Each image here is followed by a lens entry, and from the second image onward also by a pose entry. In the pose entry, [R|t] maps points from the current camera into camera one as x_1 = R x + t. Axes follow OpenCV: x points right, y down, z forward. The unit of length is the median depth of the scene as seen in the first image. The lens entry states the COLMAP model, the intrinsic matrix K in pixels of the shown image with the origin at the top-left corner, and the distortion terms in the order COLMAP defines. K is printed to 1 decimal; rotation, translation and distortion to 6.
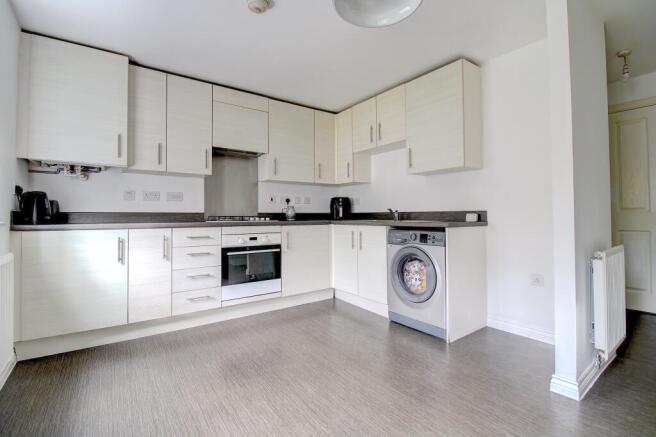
lens RADIAL K [[305.5, 0, 330.3], [0, 305.5, 209.7], [0, 0, 1]] dist [-0.000369, -0.013597]
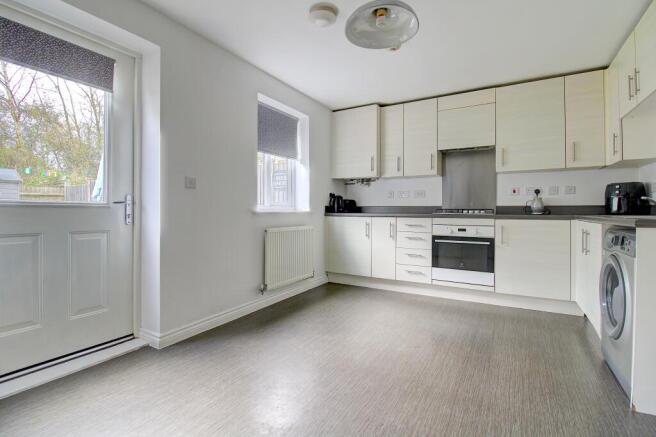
lens RADIAL K [[305.5, 0, 330.3], [0, 305.5, 209.7], [0, 0, 1]] dist [-0.000369, -0.013597]
pose [[0.390064, 0.002603, -0.920784, 0.575463], [0.014035, 0.999863, 0.008773, 0.008165], [0.920681, -0.016345, 0.389974, 0.158631]]
